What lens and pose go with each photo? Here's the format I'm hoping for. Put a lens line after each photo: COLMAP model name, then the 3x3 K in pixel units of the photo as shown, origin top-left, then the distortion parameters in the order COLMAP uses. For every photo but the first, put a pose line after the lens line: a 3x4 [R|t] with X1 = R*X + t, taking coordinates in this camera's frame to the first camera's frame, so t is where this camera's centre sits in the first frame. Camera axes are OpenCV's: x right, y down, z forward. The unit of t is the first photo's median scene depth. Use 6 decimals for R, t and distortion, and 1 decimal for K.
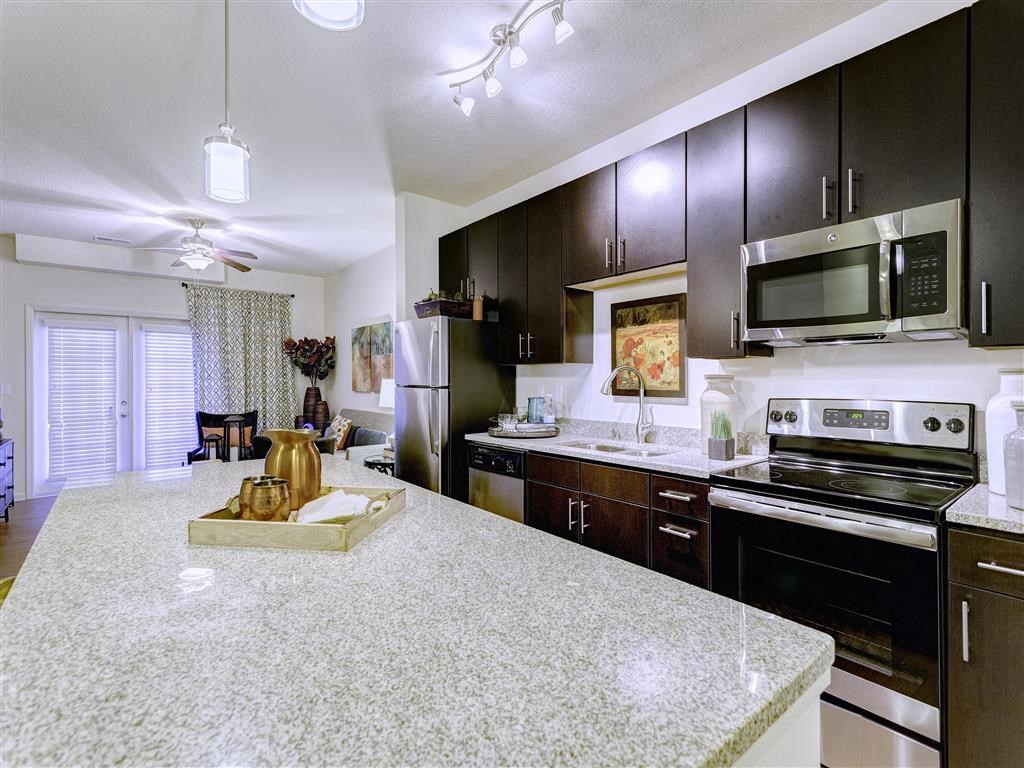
lens RADIAL K [[487.1, 0, 510.0], [0, 487.1, 378.8], [0, 0, 1]] dist [0.002074, 0.000383]
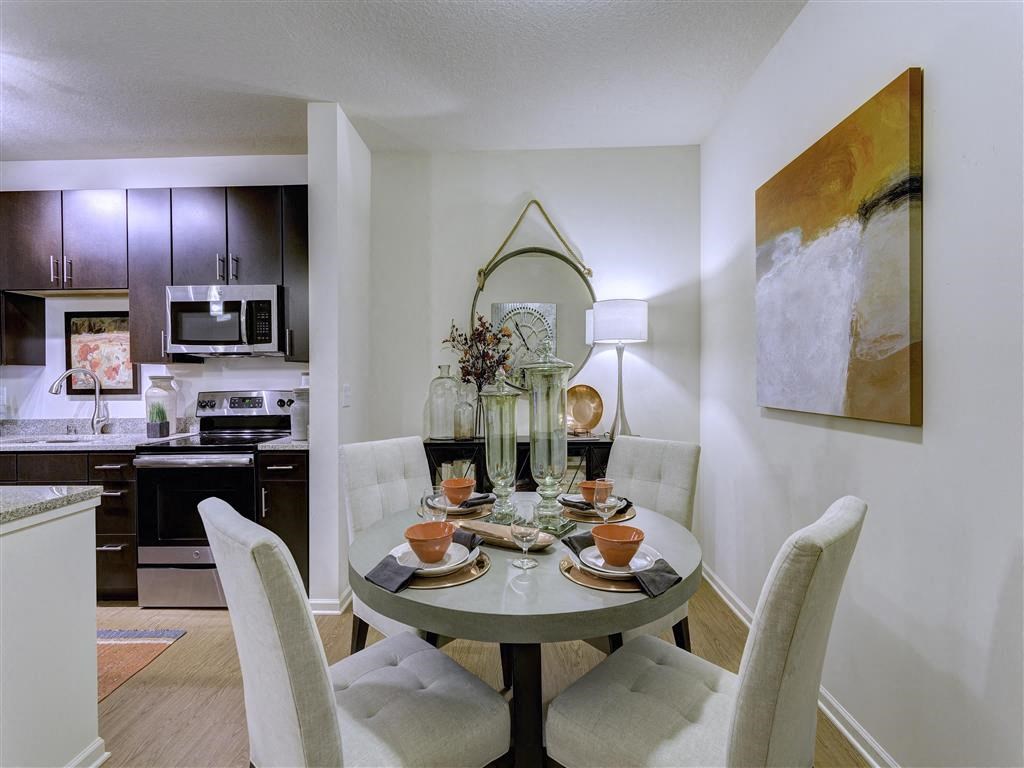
lens RADIAL K [[487.1, 0, 510.0], [0, 487.1, 378.8], [0, 0, 1]] dist [0.002074, 0.000383]
pose [[0.656859, -0.008030, 0.753970, 0.041751], [0.008455, 0.999959, 0.003284, 0.002851], [-0.753966, 0.004218, 0.656900, -0.566882]]
